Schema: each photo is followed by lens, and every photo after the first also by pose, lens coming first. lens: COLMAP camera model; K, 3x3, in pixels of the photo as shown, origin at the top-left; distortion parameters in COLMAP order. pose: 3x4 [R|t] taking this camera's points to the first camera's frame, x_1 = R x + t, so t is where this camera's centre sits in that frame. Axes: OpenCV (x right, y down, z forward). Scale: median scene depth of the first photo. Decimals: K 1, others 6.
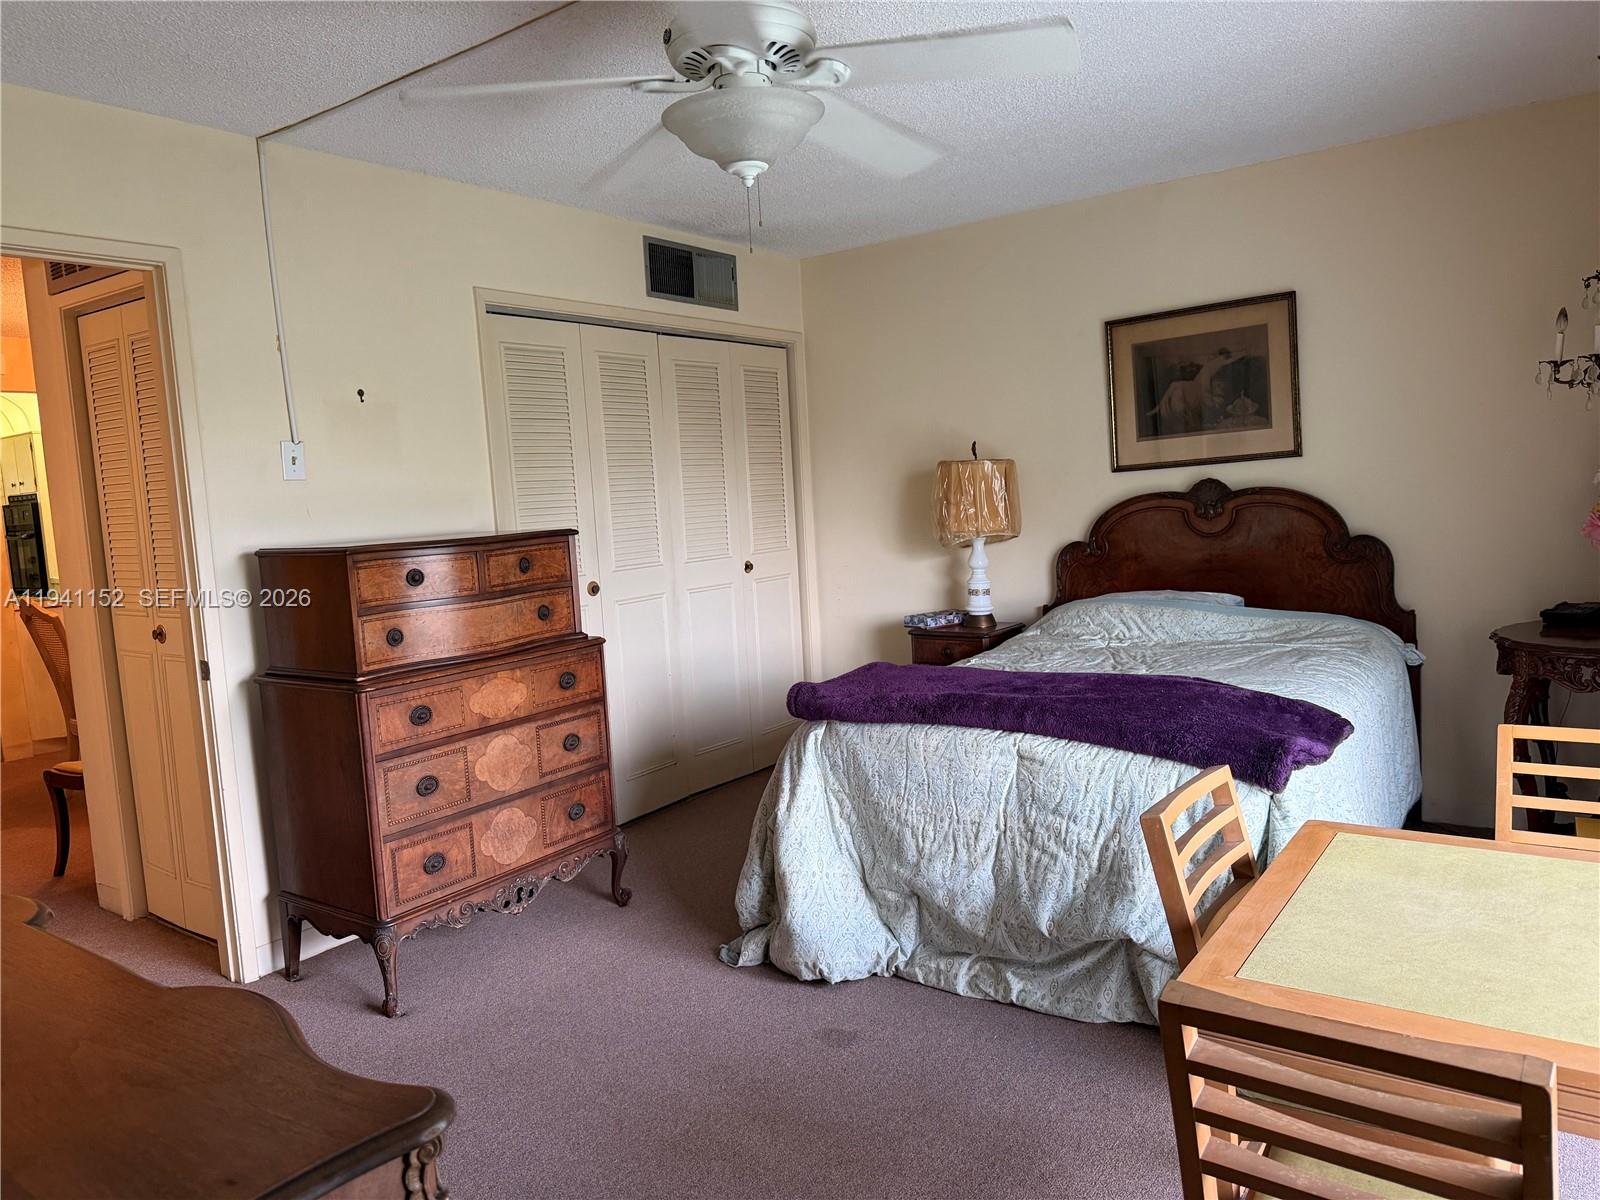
lens RADIAL K [[1131.9, 0, 799.0], [0, 1131.9, 601.3], [0, 0, 1]] dist [0.021737, -0.016471]
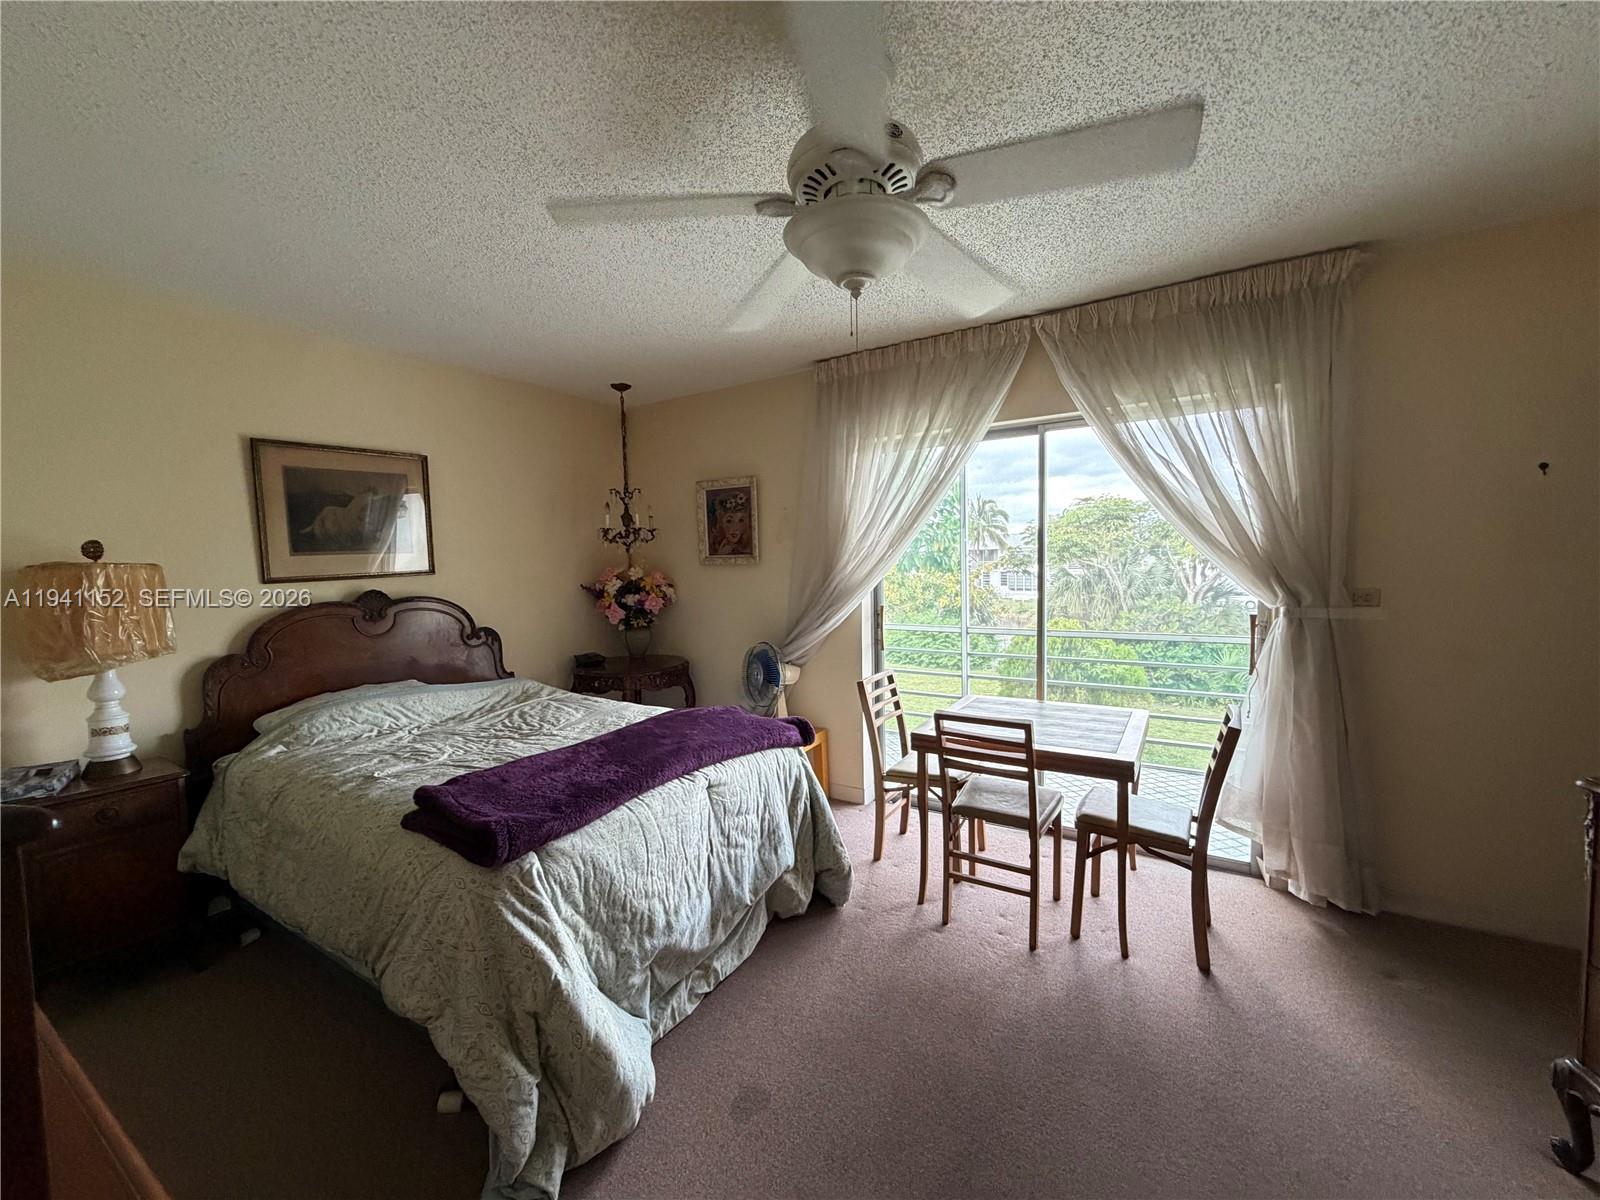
lens RADIAL K [[633.3, 0, 793.6], [0, 633.3, 597.1], [0, 0, 1]] dist [-0.000794, 0.000007]
pose [[-0.069823, 0.001608, 0.997558, -0.491920], [0.128019, 0.991744, 0.007362, -0.066918], [-0.989311, 0.128221, -0.069452, 0.844003]]
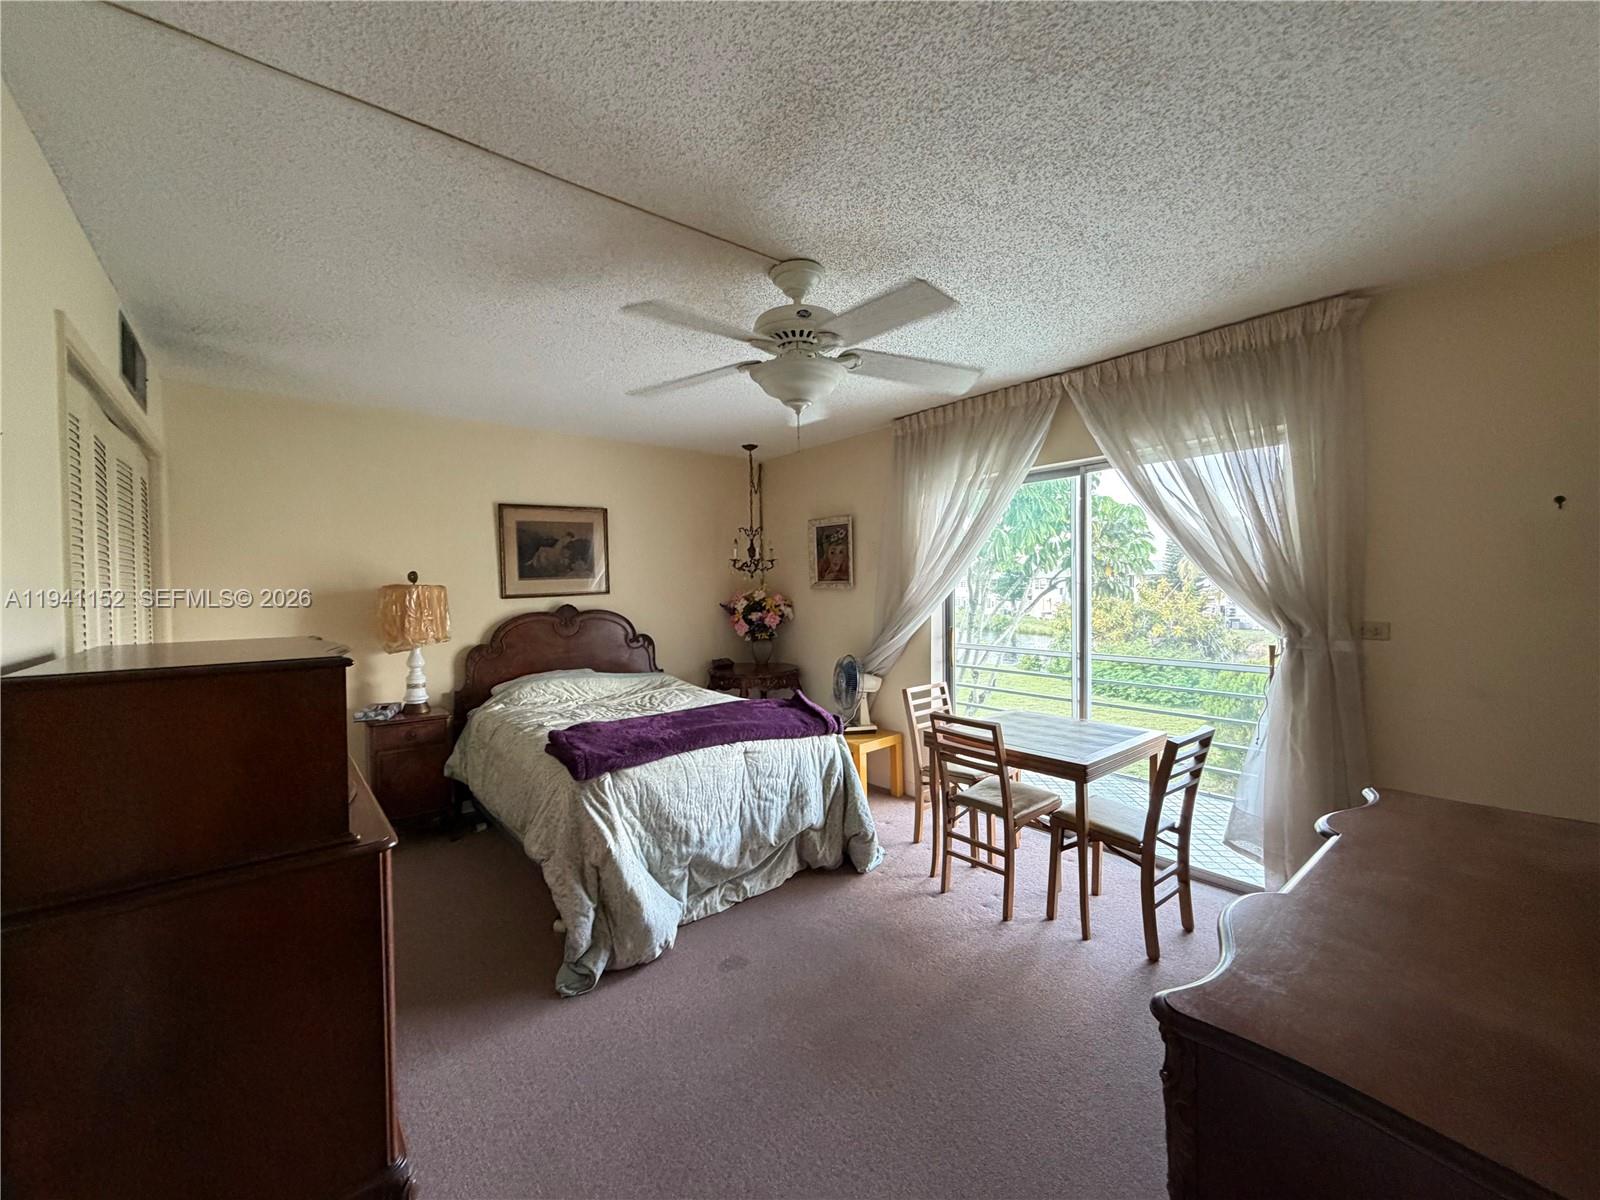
lens RADIAL K [[633.3, 0, 798.7], [0, 633.3, 595.7], [0, 0, 1]] dist [-0.000794, 0.000007]
pose [[0.245074, 0.038745, 0.968730, -0.695953], [0.097516, 0.993149, -0.064392, -0.033742], [-0.964588, 0.110247, 0.239617, 0.593773]]
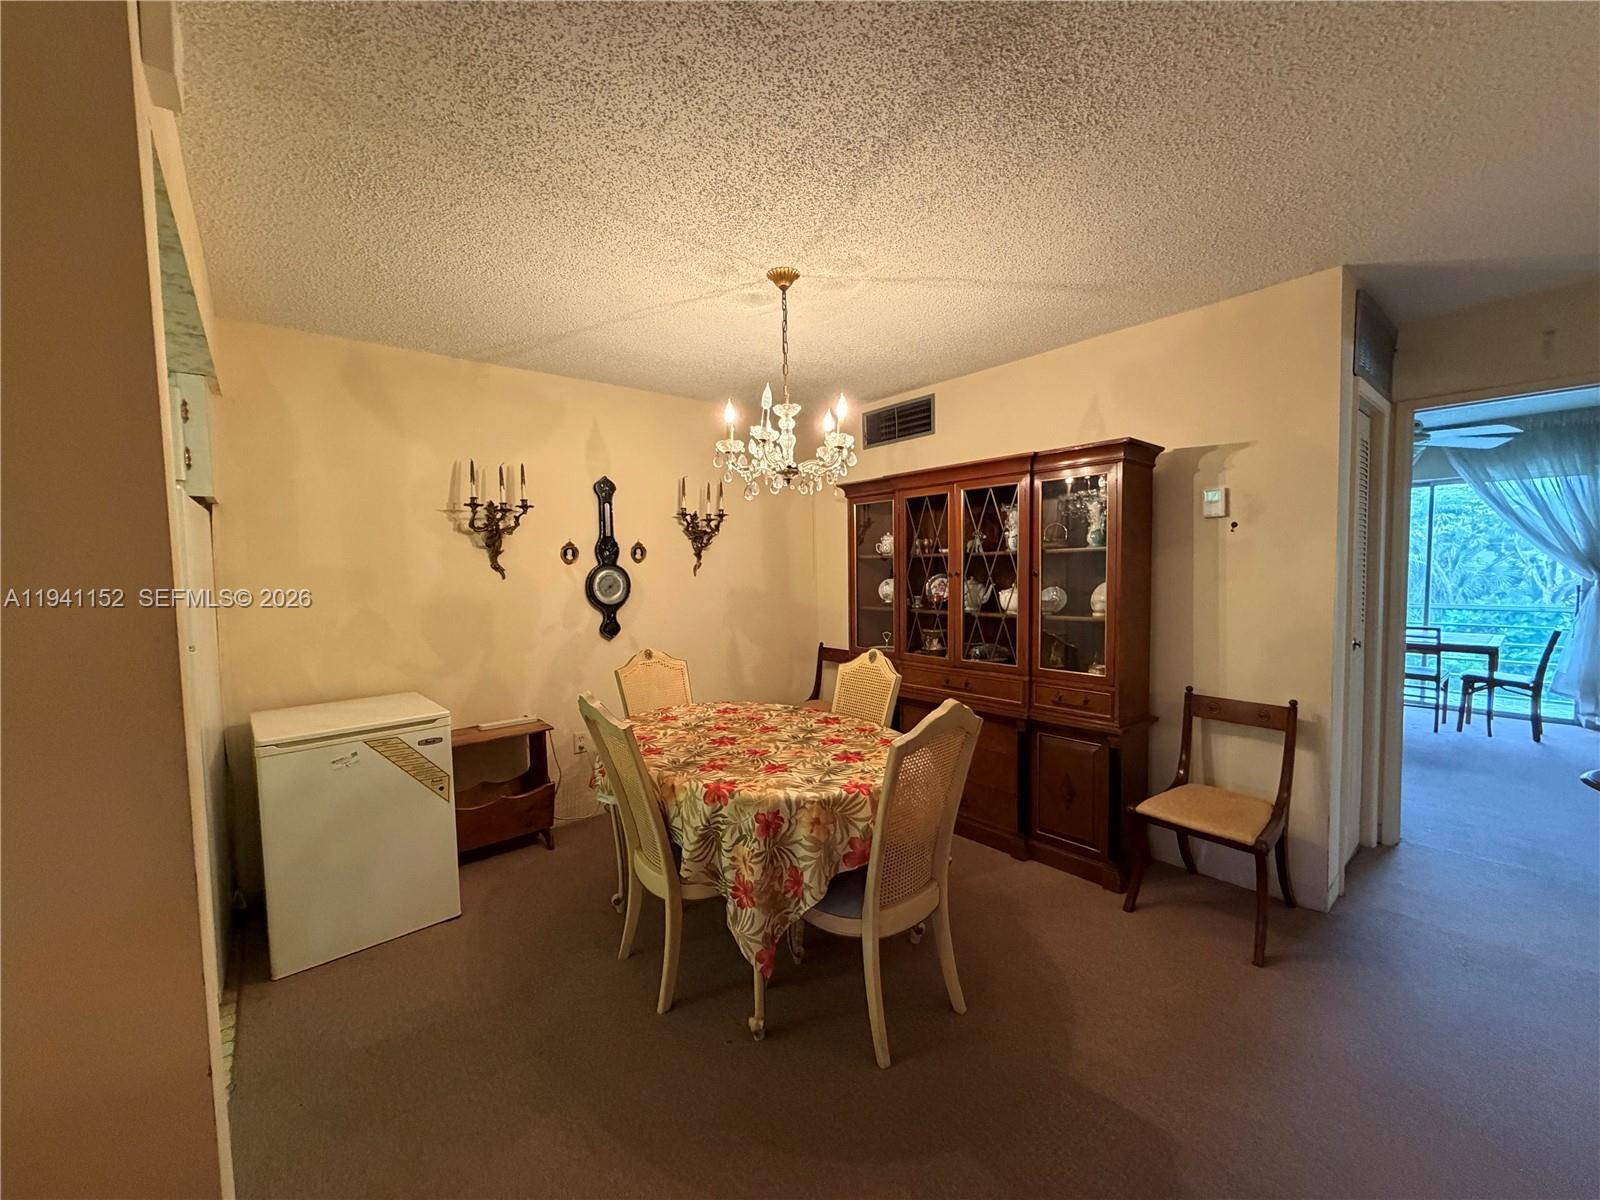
lens RADIAL K [[633.3, 0, 799.1], [0, 633.3, 598.7], [0, 0, 1]] dist [-0.000794, 0.000007]
pose [[0.238906, -0.004491, 0.971032, -1.707680], [0.108113, 0.993895, -0.022003, -0.101870], [-0.965005, 0.110238, 0.237933, 1.700518]]
